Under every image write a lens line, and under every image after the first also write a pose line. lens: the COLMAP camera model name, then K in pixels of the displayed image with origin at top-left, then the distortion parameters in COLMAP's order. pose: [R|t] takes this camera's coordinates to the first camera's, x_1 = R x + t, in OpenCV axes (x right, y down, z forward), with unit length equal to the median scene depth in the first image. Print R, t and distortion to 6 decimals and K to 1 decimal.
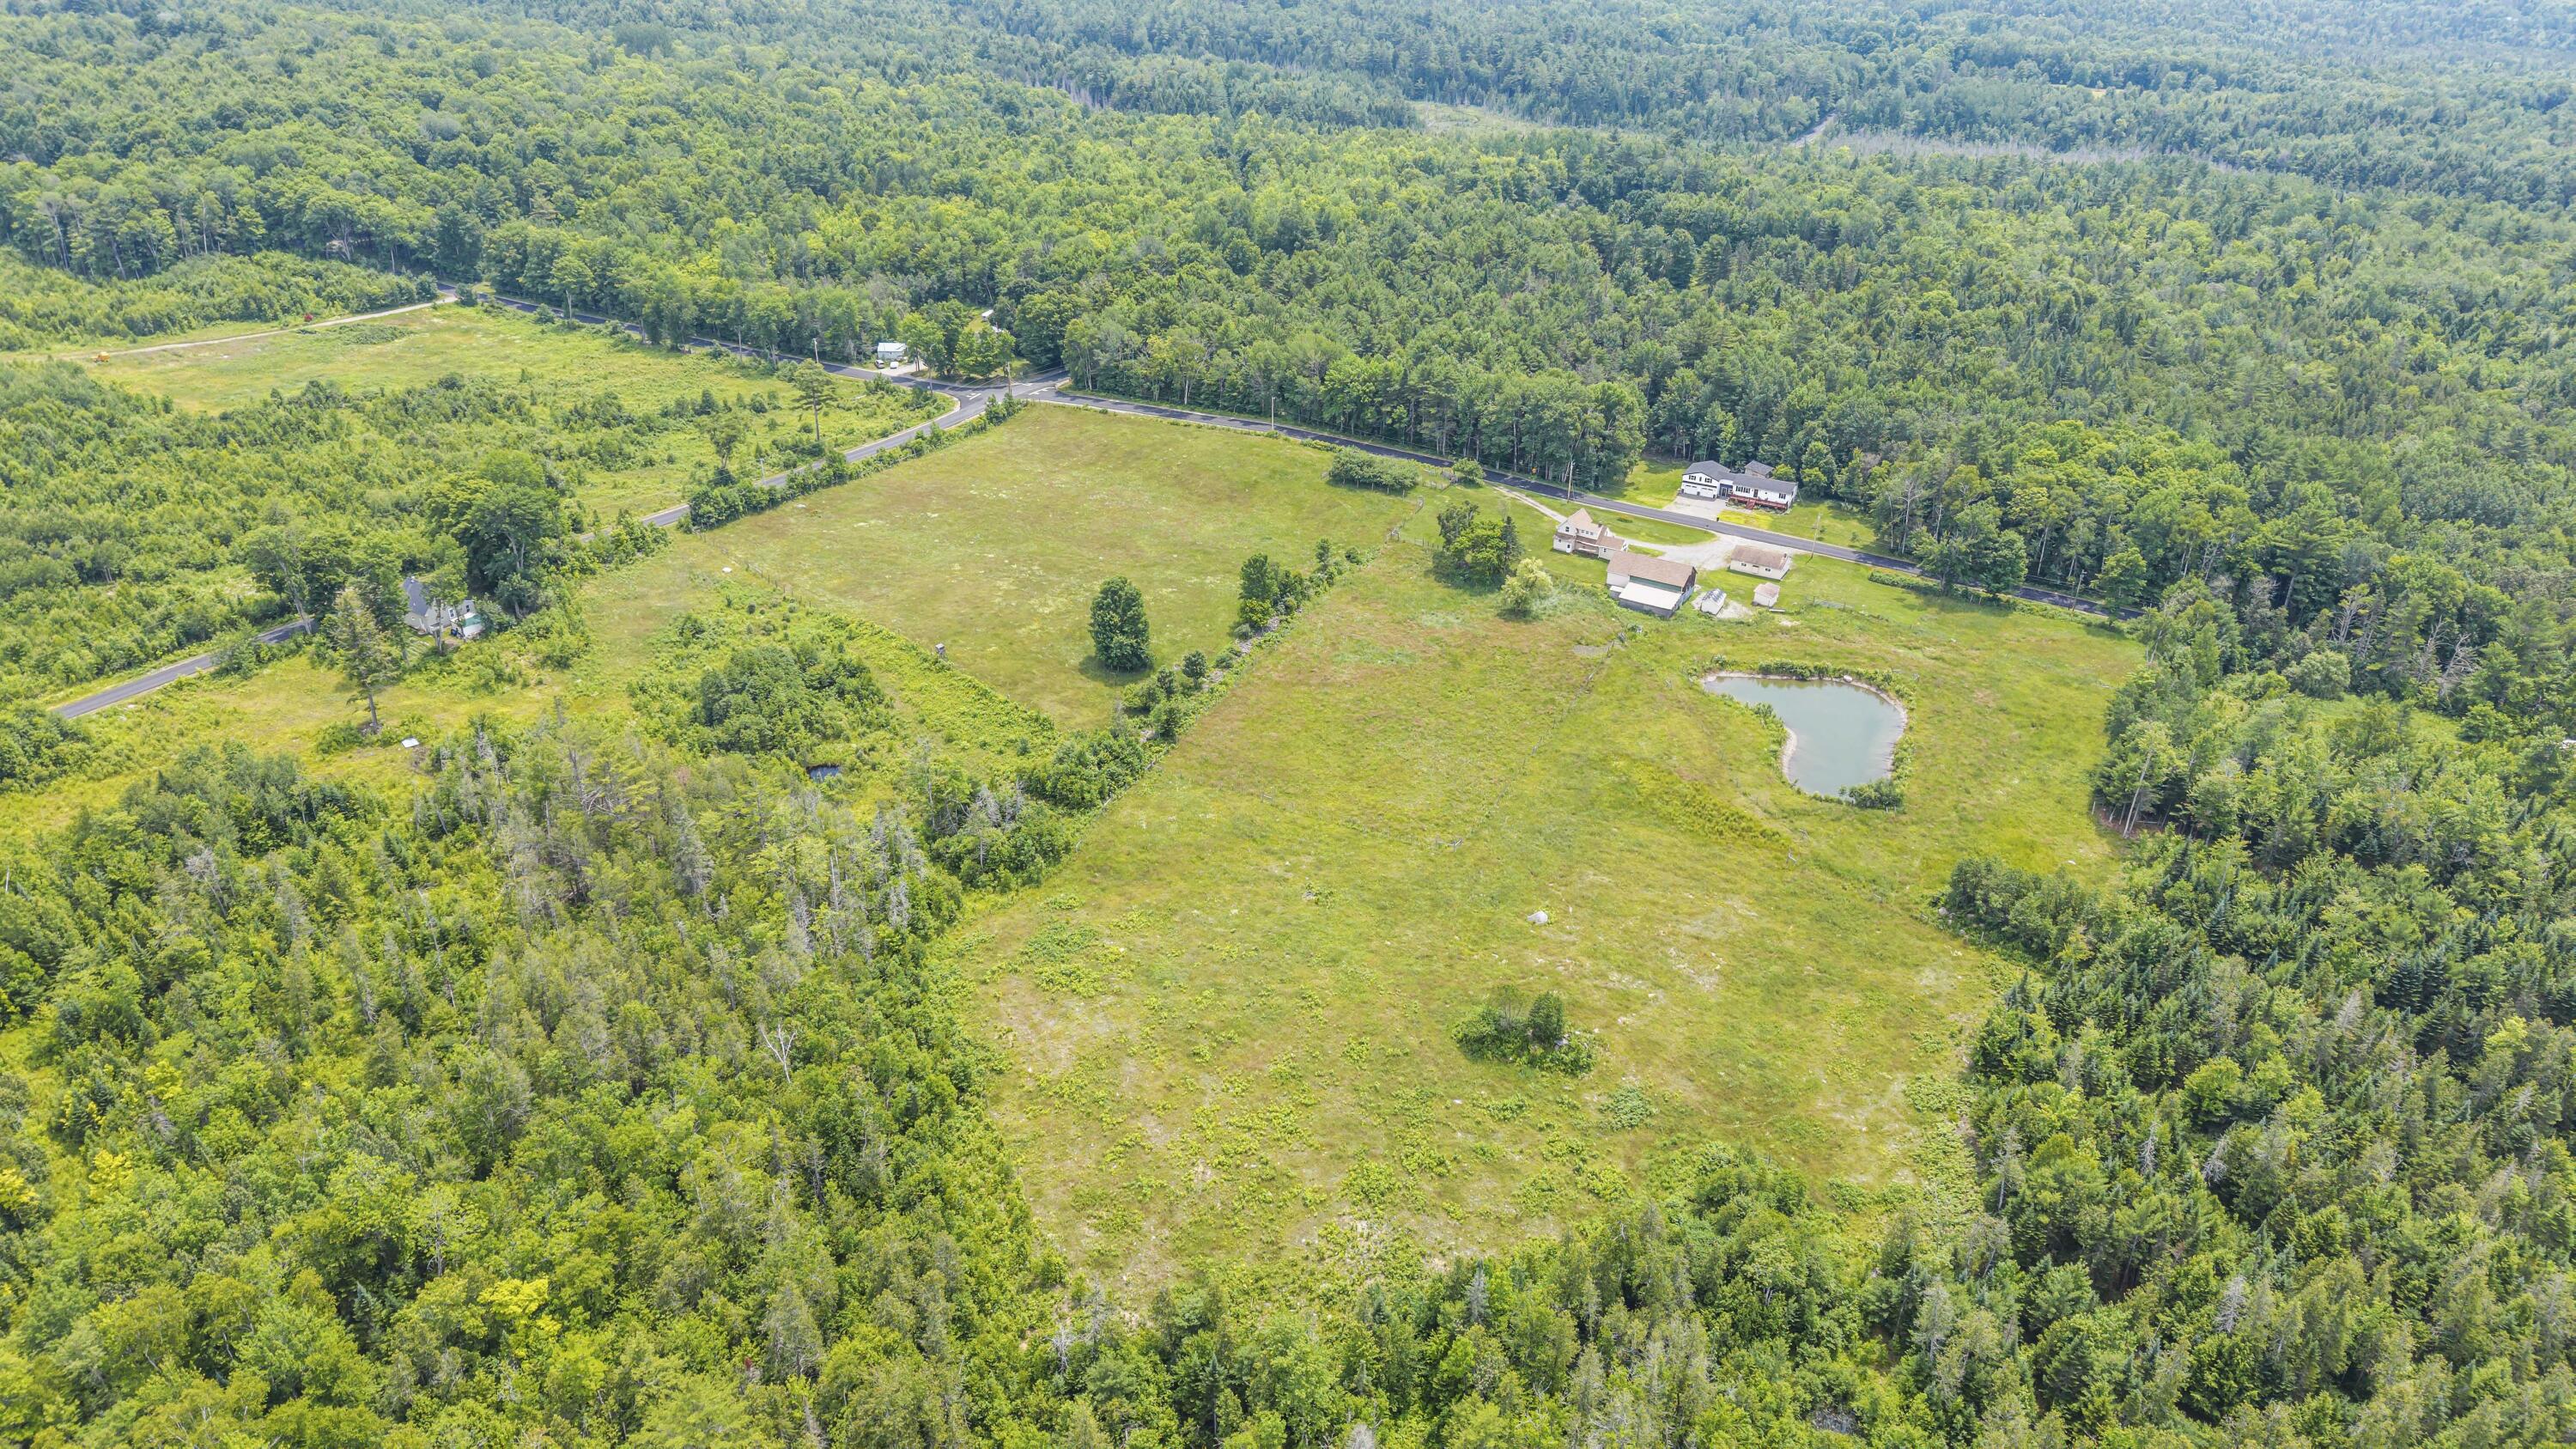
lens RADIAL K [[1728.3, 0, 1280.8], [0, 1728.3, 719.8], [0, 0, 1]] dist [0.003346, -0.001419]
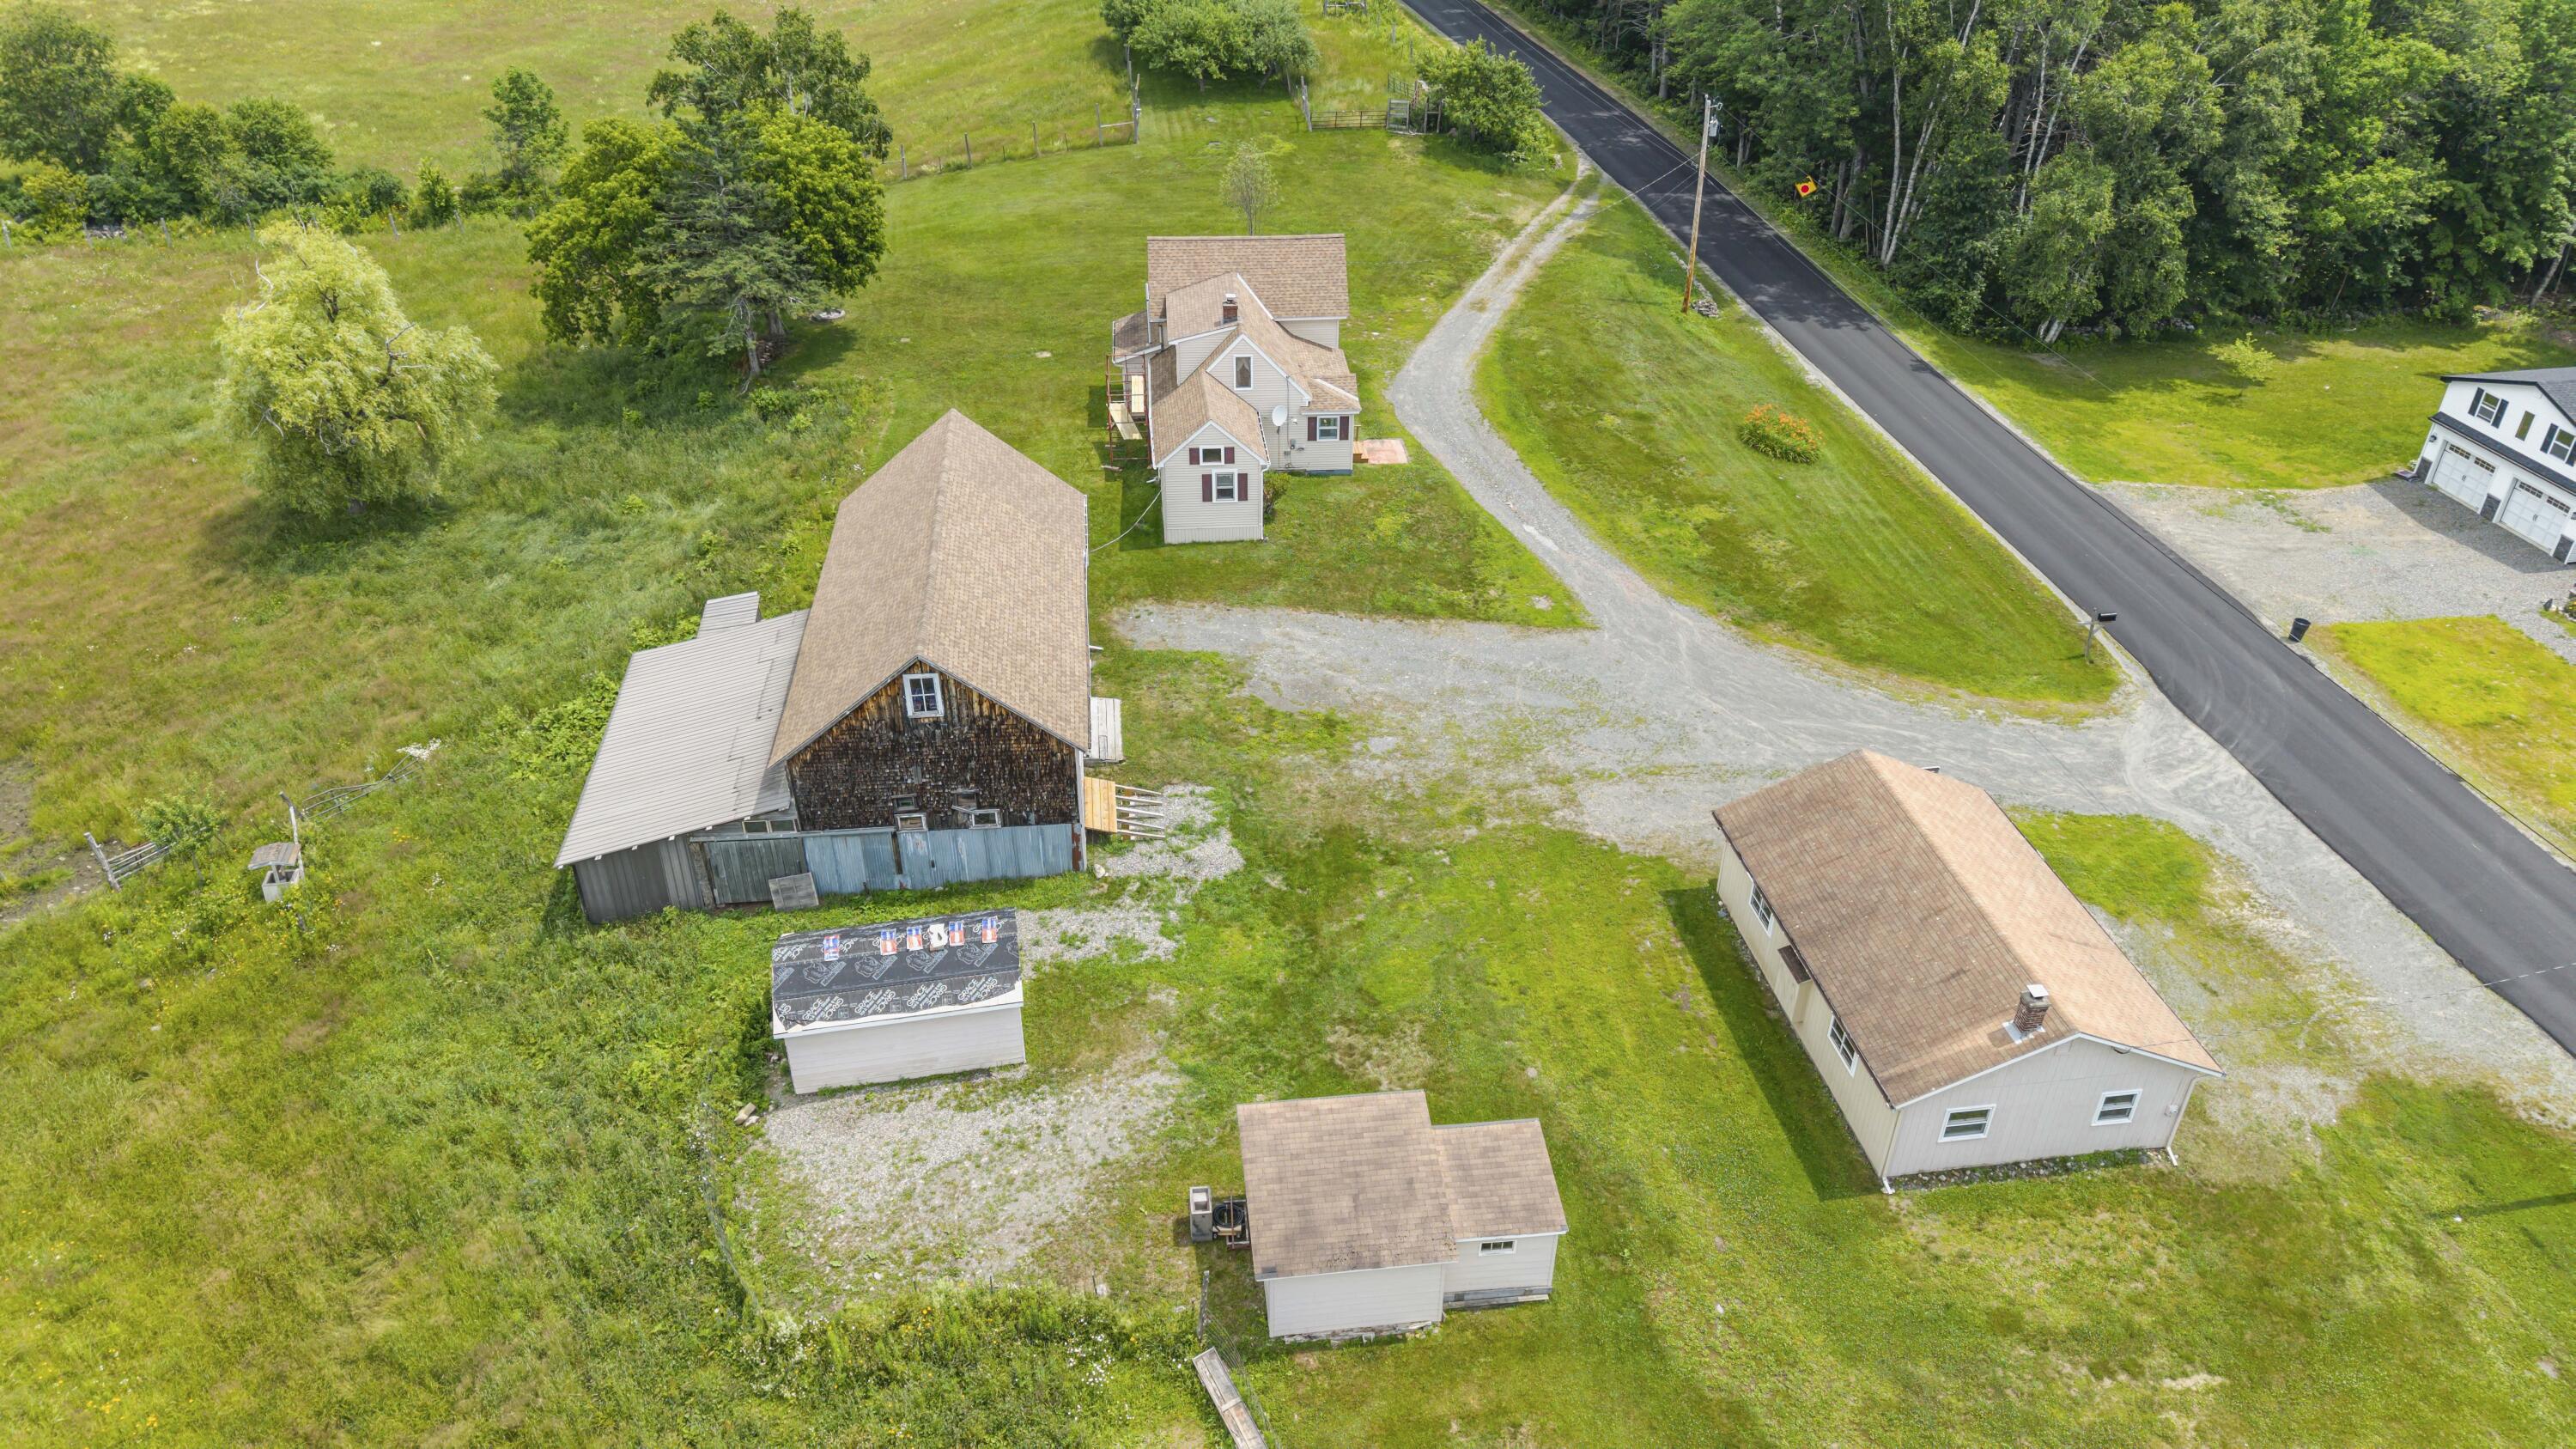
lens RADIAL K [[1721.6, 0, 1303.1], [0, 1721.6, 714.9], [0, 0, 1]] dist [0.051639, -0.047533]
pose [[0.623078, 0.410013, -0.666080, 0.304235], [-0.370919, 0.904636, 0.209887, -0.108697], [0.688617, 0.116286, 0.715740, 0.831368]]
